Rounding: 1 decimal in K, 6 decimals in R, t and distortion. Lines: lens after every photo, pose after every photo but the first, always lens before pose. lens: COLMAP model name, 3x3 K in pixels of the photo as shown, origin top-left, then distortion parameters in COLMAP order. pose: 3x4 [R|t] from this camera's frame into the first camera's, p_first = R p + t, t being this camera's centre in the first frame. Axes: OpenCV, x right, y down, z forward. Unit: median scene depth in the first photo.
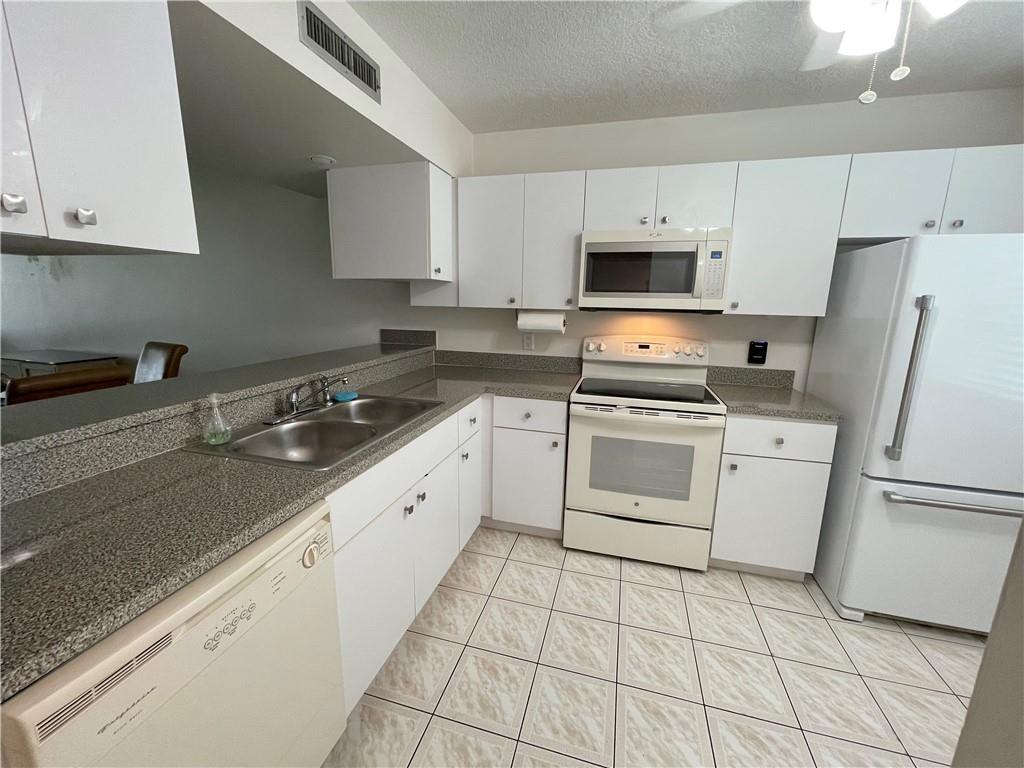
lens RADIAL K [[413.4, 0, 512.3], [0, 413.4, 382.1], [0, 0, 1]] dist [-0.001976, 0.000437]
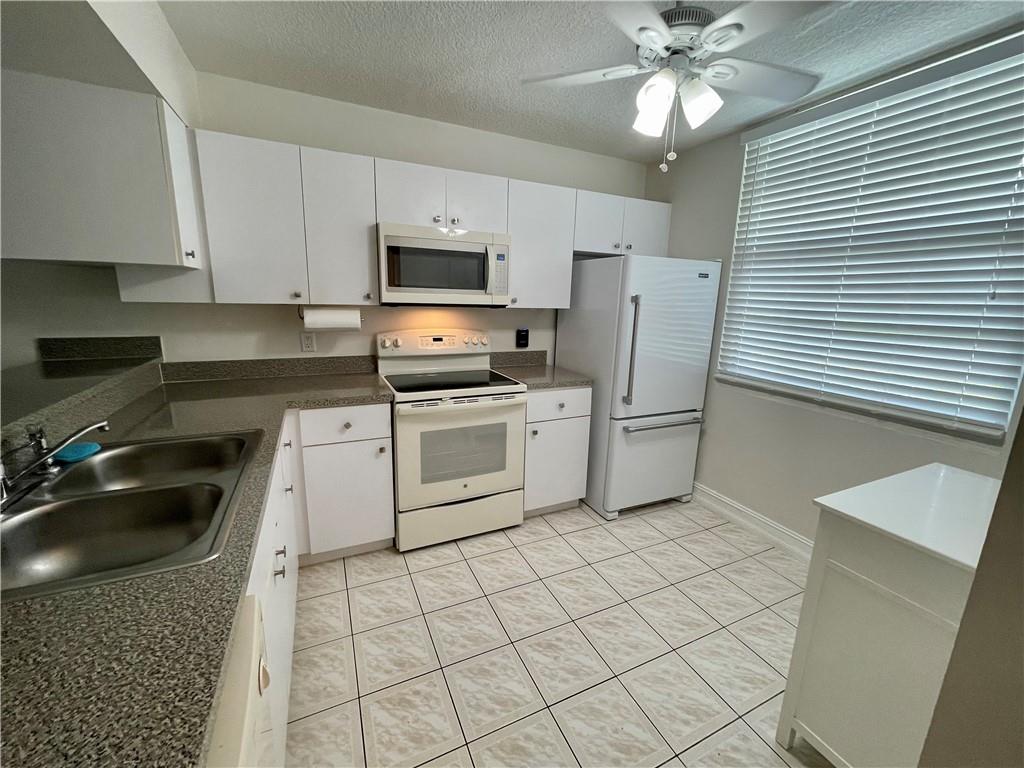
lens RADIAL K [[413.4, 0, 511.8], [0, 413.4, 382.6], [0, 0, 1]] dist [-0.001976, 0.000437]
pose [[0.760361, -0.132542, 0.635833, -0.260787], [0.114786, 0.990970, 0.069305, -0.033557], [-0.639277, 0.020289, 0.768709, 0.089442]]
